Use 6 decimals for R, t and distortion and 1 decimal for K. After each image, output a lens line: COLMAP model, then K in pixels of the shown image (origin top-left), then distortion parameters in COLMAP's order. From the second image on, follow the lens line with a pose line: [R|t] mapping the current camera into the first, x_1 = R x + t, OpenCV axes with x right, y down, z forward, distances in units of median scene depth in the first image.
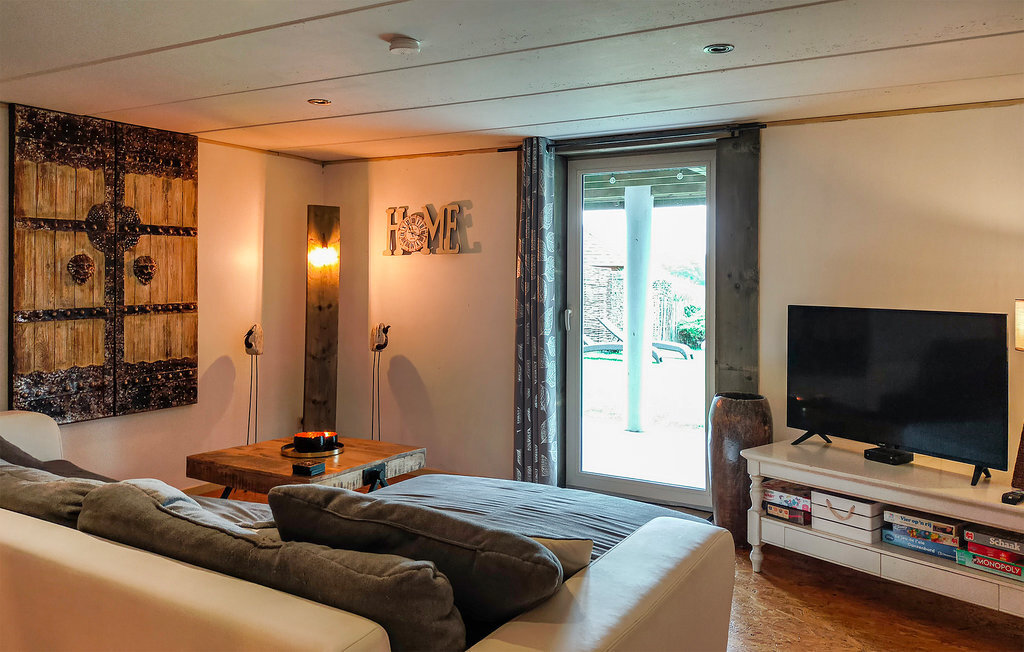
lens RADIAL K [[809.5, 0, 512.2], [0, 809.5, 272.4], [0, 0, 1]] dist [0.074060, -0.111359]
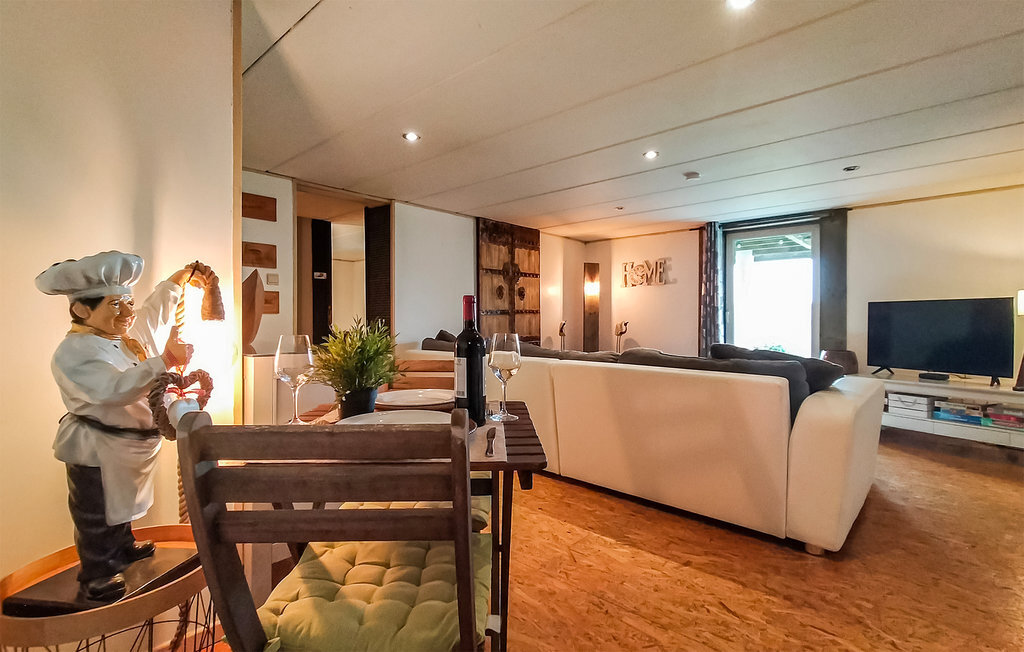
lens RADIAL K [[476.9, 0, 512.0], [0, 476.9, 326.0], [0, 0, 1]] dist [-0.002585, -0.000336]
pose [[0.979336, -0.005615, -0.202164, -0.214666], [0.009733, 0.999765, 0.019382, 0.056046], [0.202008, -0.020949, 0.979160, -0.221171]]
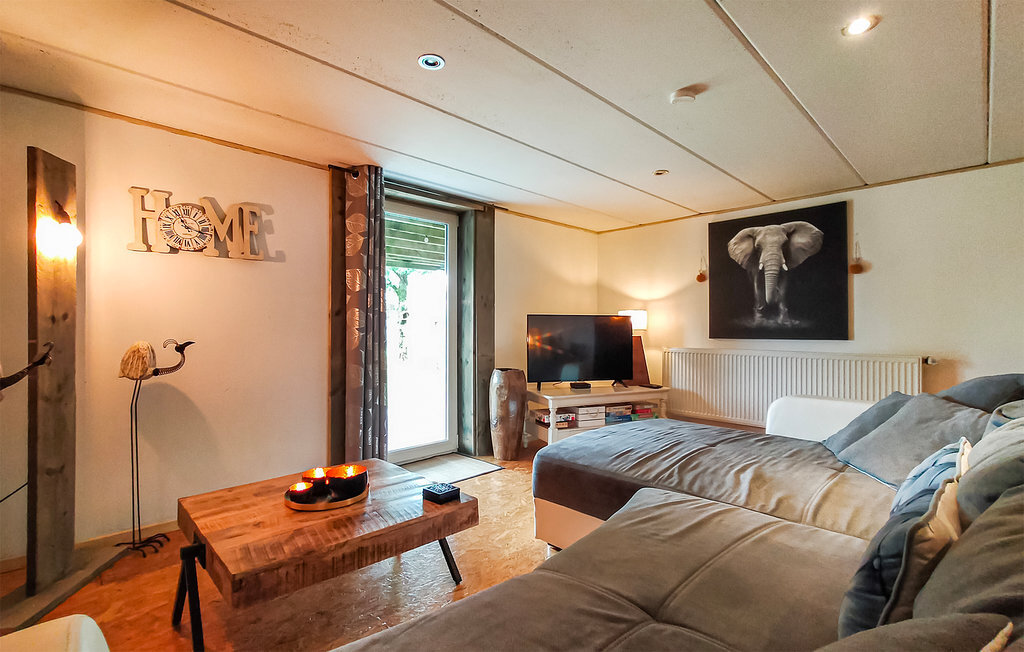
lens RADIAL K [[476.9, 0, 512.0], [0, 476.9, 326.0], [0, 0, 1]] dist [-0.002585, -0.000336]
pose [[0.250963, -0.001678, 0.967995, -0.571729], [-0.005457, 0.999980, 0.003148, 0.052602], [-0.967981, -0.006073, 0.250949, 0.652022]]
